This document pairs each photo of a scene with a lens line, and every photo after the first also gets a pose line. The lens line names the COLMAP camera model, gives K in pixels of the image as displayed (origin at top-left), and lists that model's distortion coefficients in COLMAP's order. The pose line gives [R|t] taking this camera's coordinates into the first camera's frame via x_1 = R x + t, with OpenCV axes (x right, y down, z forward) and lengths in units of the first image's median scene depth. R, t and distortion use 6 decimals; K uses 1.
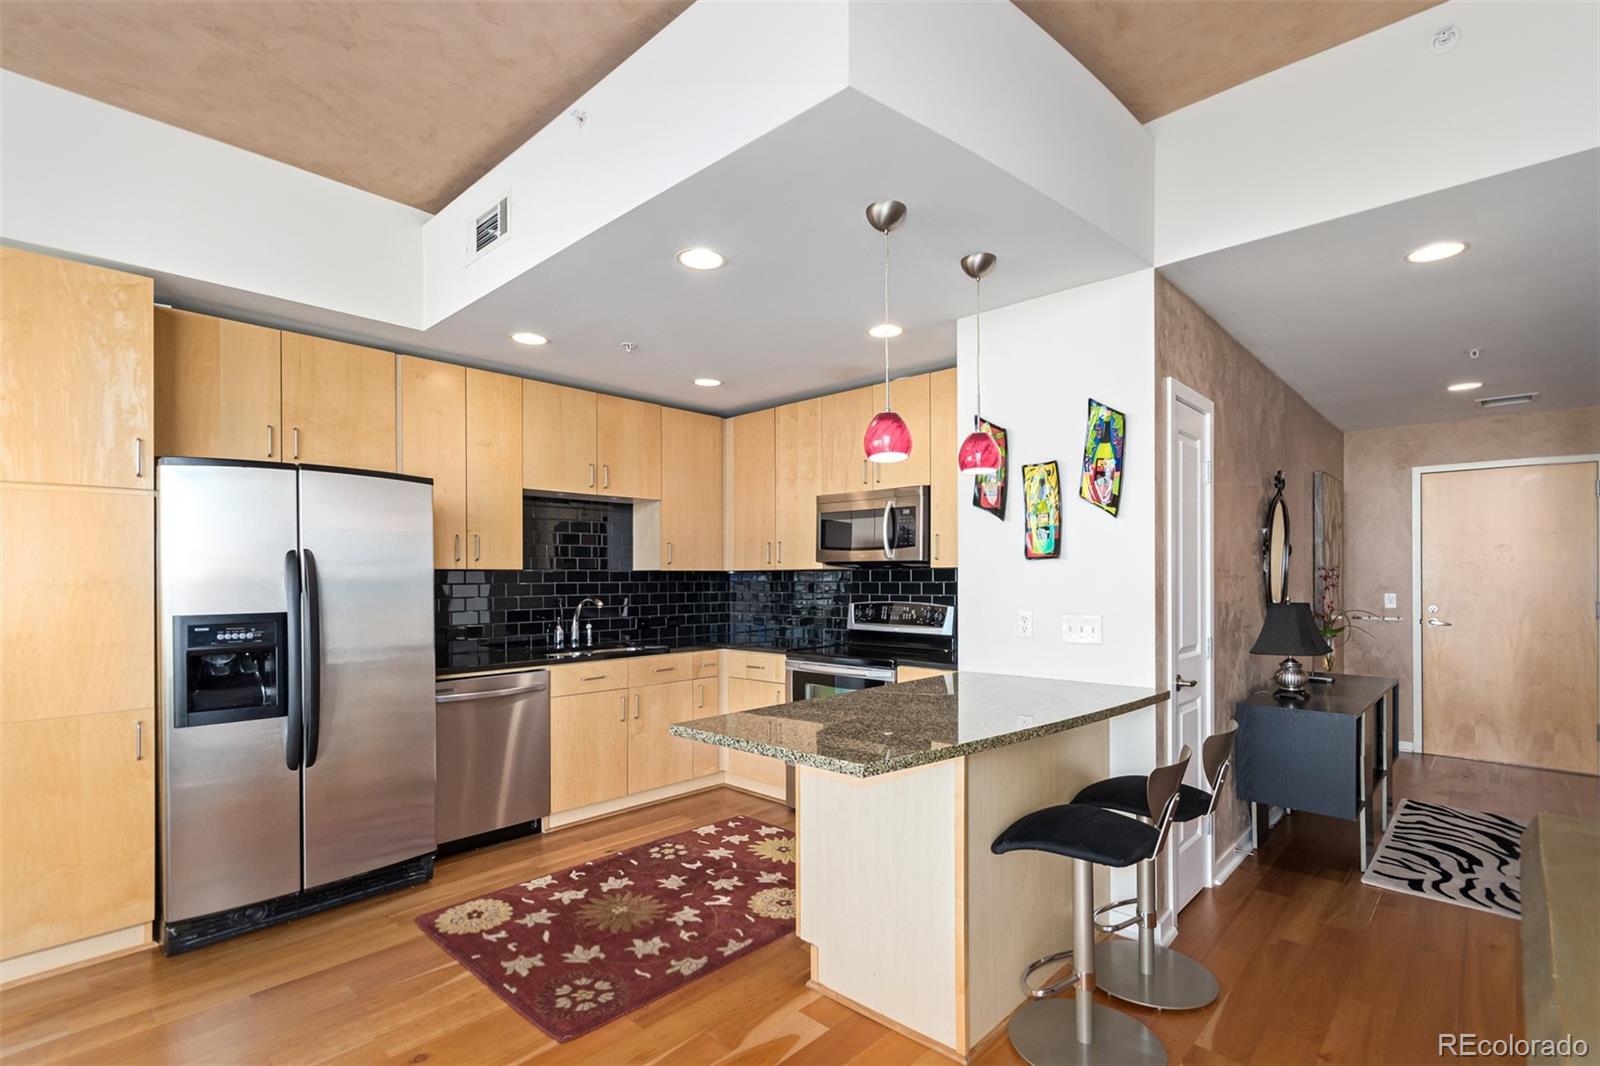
lens RADIAL K [[753.8, 0, 801.6], [0, 753.8, 578.7], [0, 0, 1]] dist [0.005467, -0.001355]
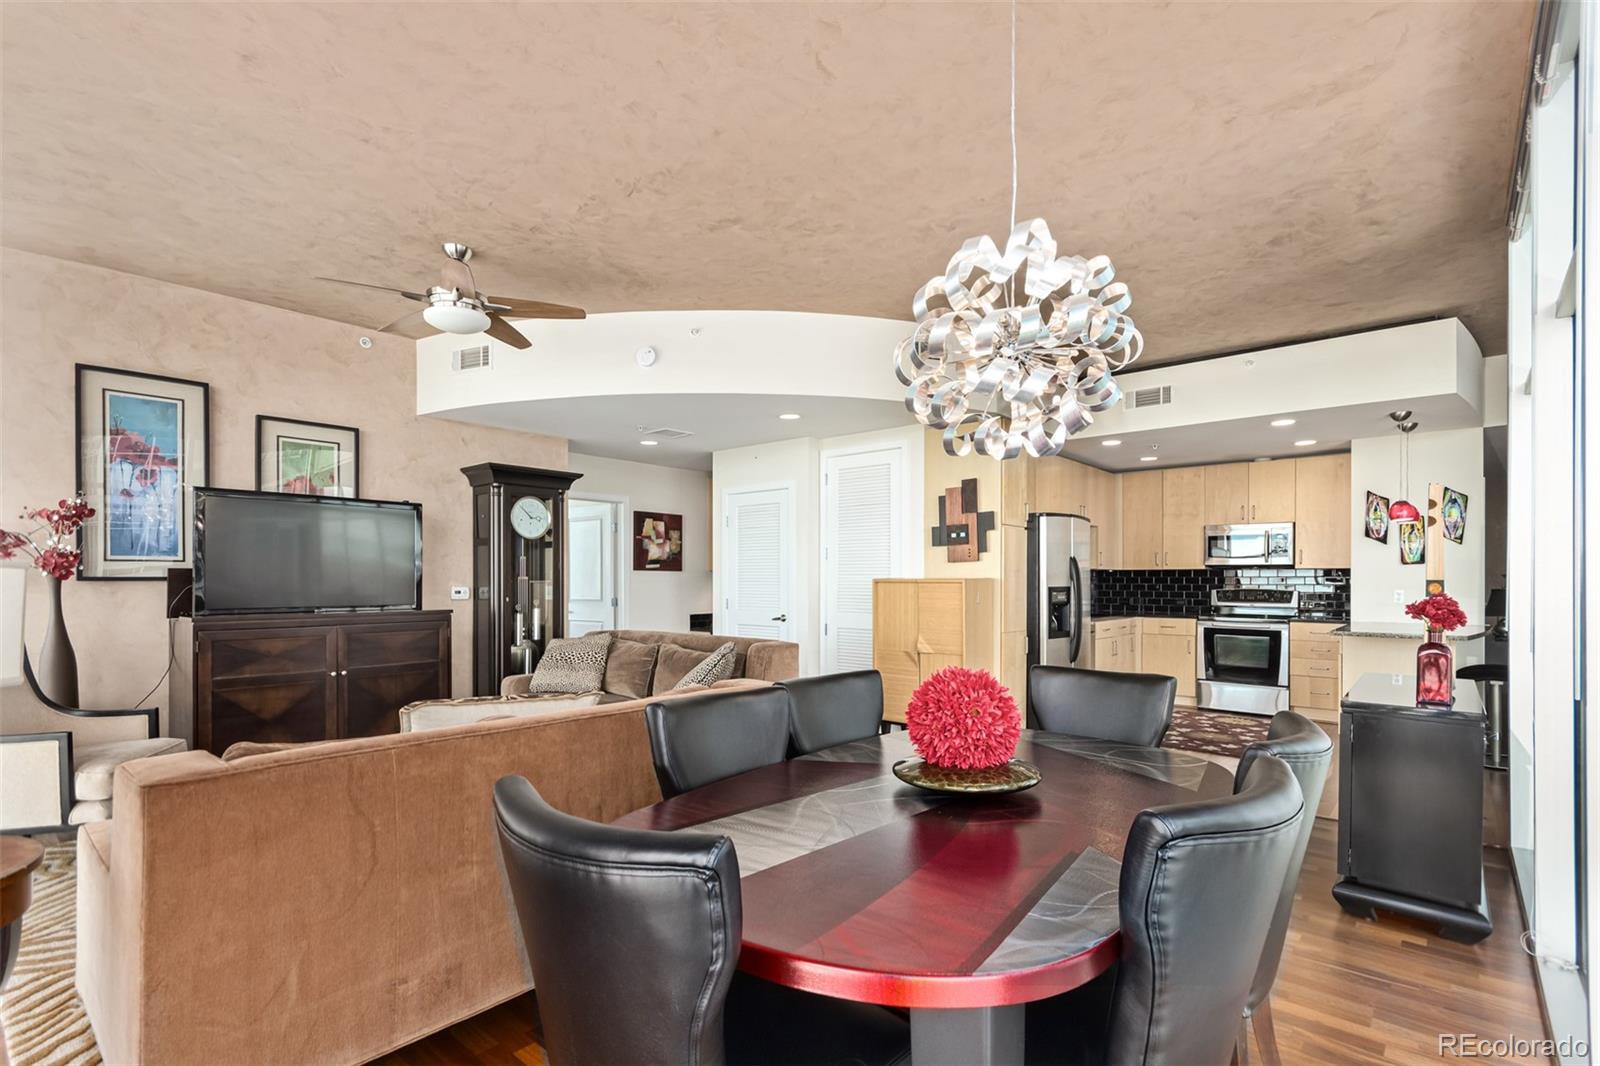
lens RADIAL K [[753.8, 0, 801.8], [0, 753.8, 576.8], [0, 0, 1]] dist [0.005467, -0.001355]
pose [[0.999316, 0.007865, 0.036127, -1.382070], [-0.007481, 0.999914, -0.010771, 0.042832], [-0.036208, 0.010493, 0.999289, -0.961368]]
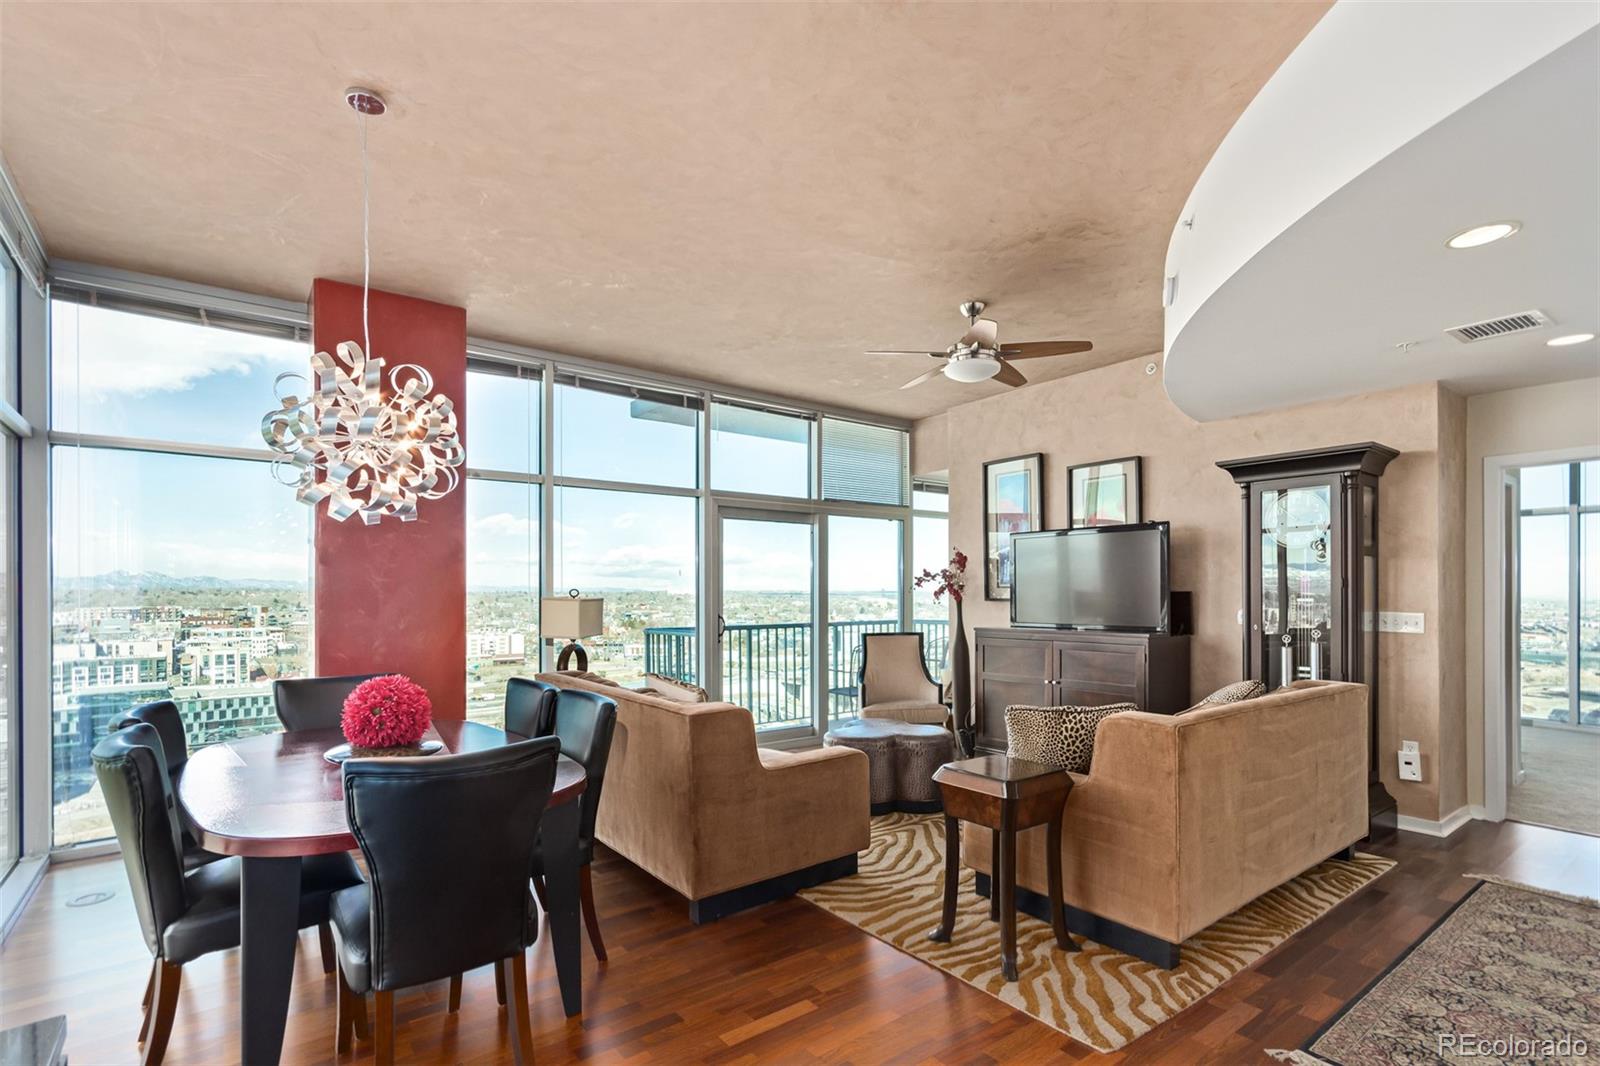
lens RADIAL K [[753.8, 0, 796.0], [0, 753.8, 592.0], [0, 0, 1]] dist [0.005467, -0.001355]
pose [[-0.177548, 0.007118, -0.984086, -0.428729], [-0.001957, 0.999969, 0.007586, 0.006423], [0.984110, 0.003273, -0.177529, 0.297107]]
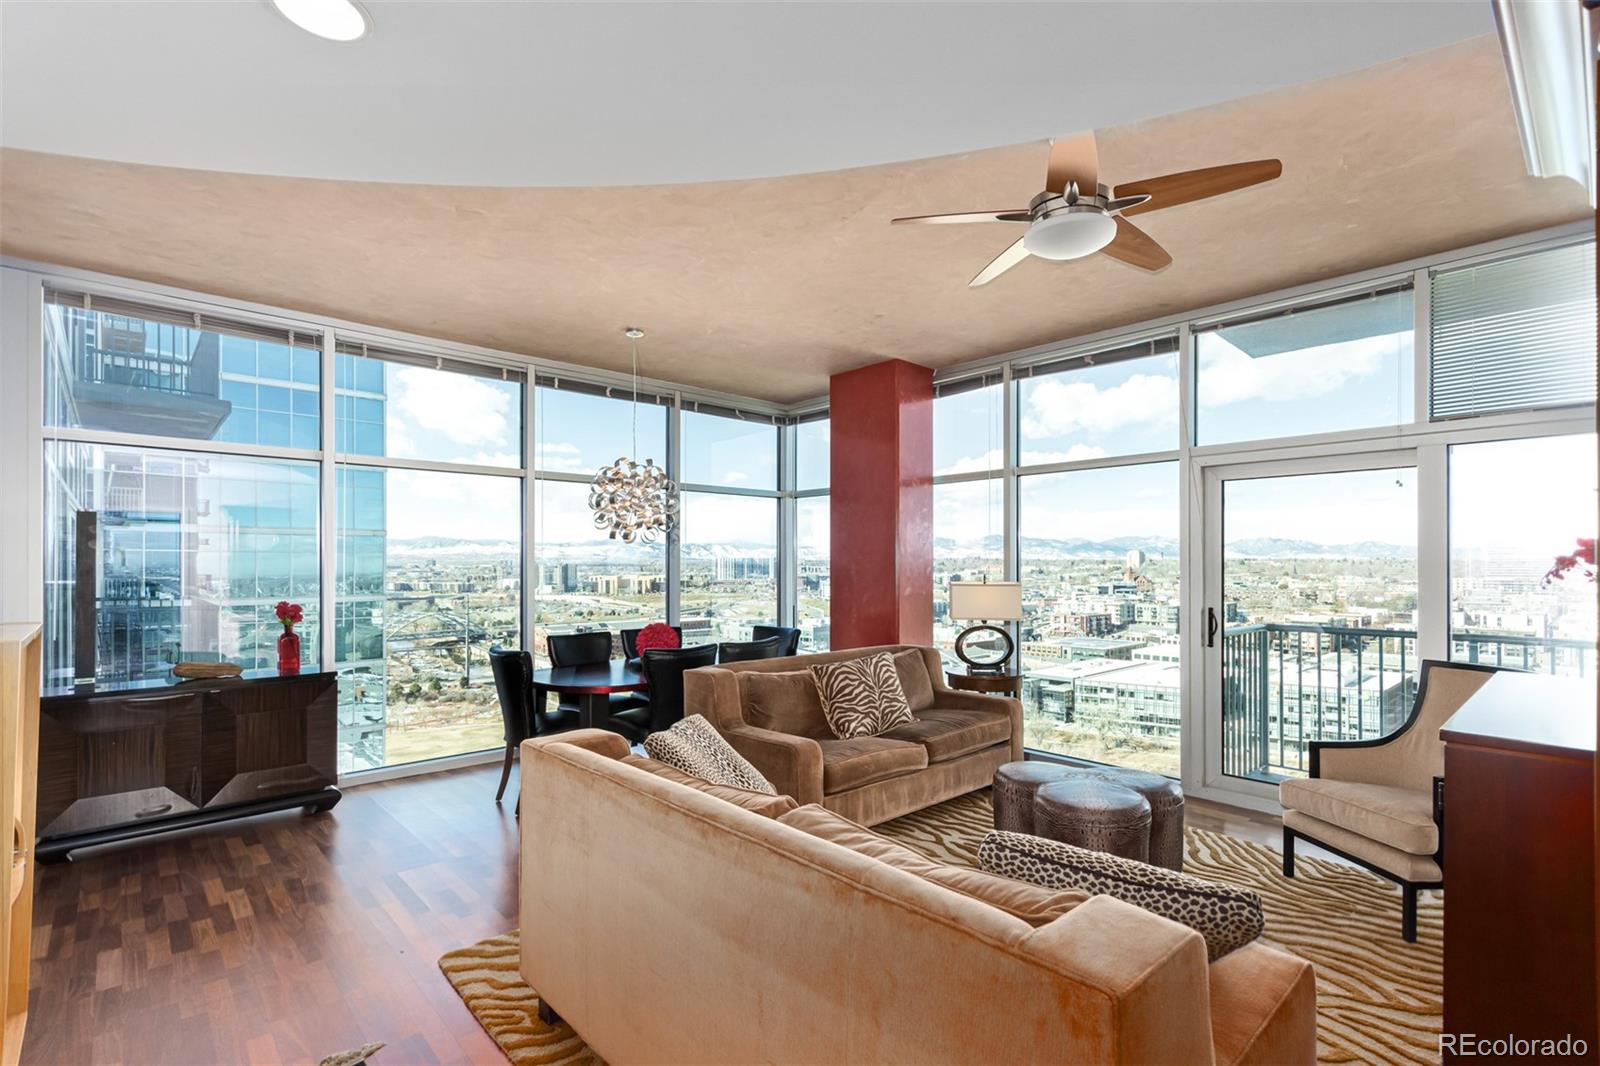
lens RADIAL K [[753.8, 0, 817.8], [0, 753.8, 565.1], [0, 0, 1]] dist [0.005467, -0.001355]
pose [[-0.997247, 0.006714, 0.073851, -1.703425], [0.007171, 0.999957, 0.005926, -0.023329], [-0.073808, 0.006439, -0.997252, 1.320475]]
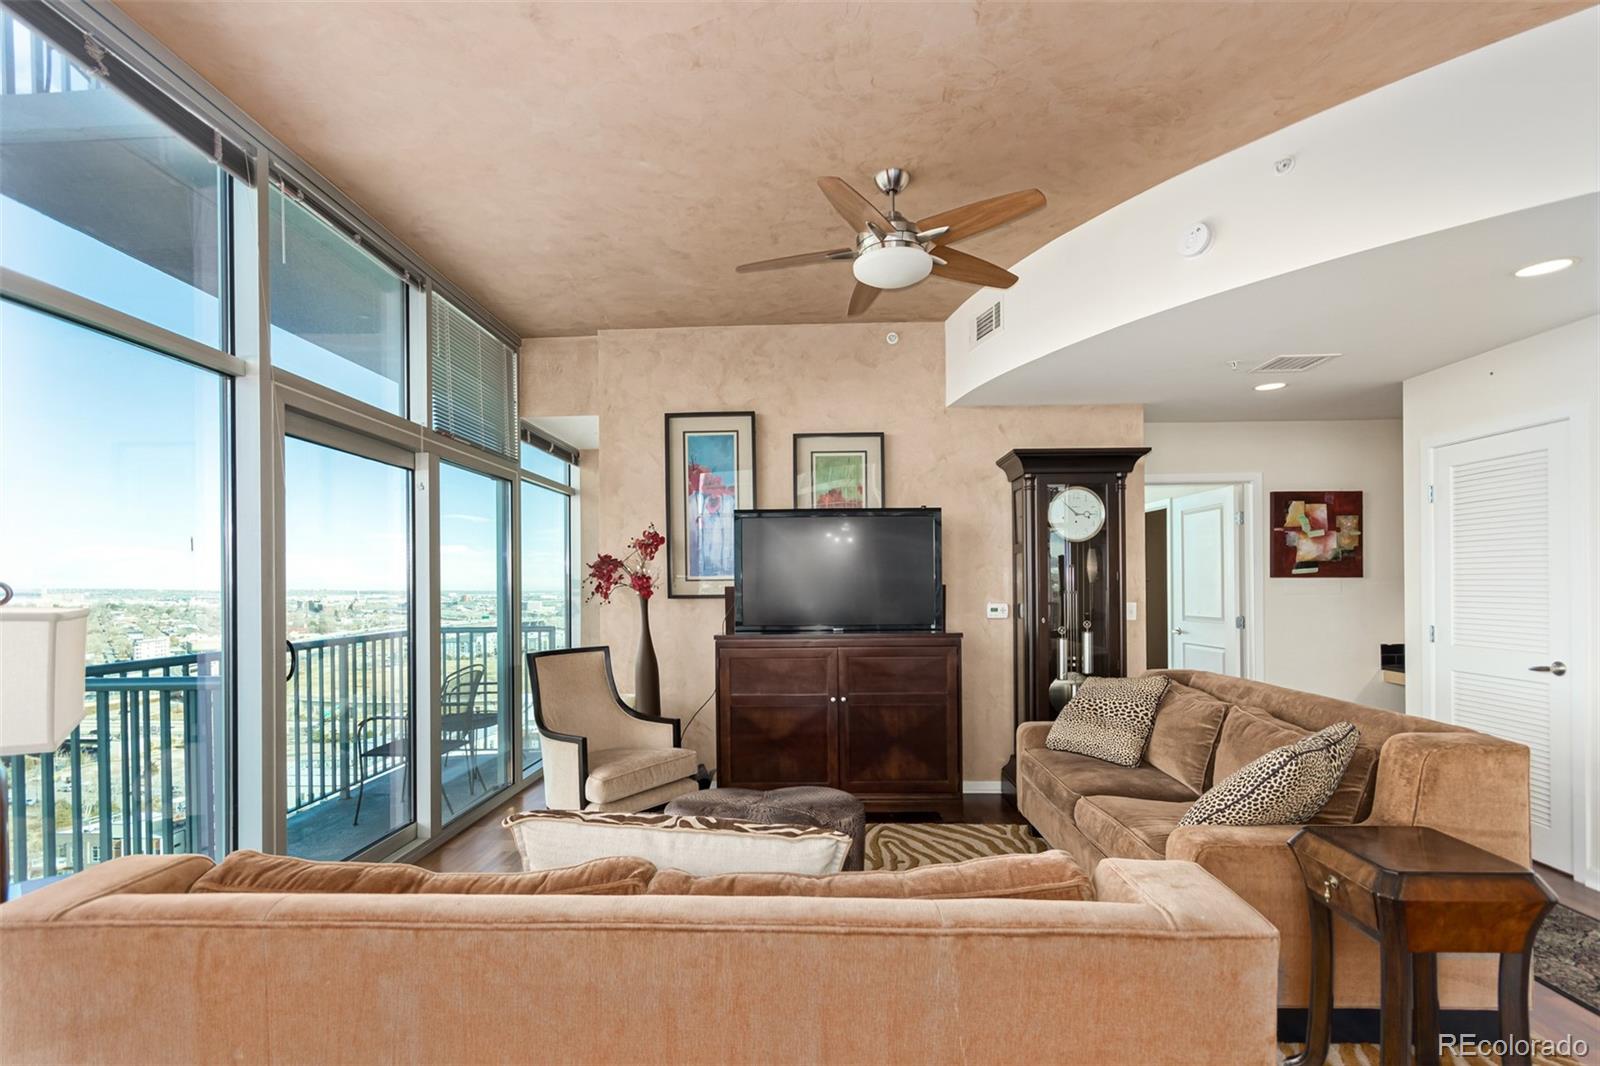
lens RADIAL K [[753.8, 0, 795.7], [0, 753.8, 581.9], [0, 0, 1]] dist [0.005467, -0.001355]
pose [[0.654367, 0.000700, -0.756177, -1.248988], [-0.002015, 0.999998, -0.000817, 0.011932], [0.756174, 0.002058, 0.654367, -0.398259]]
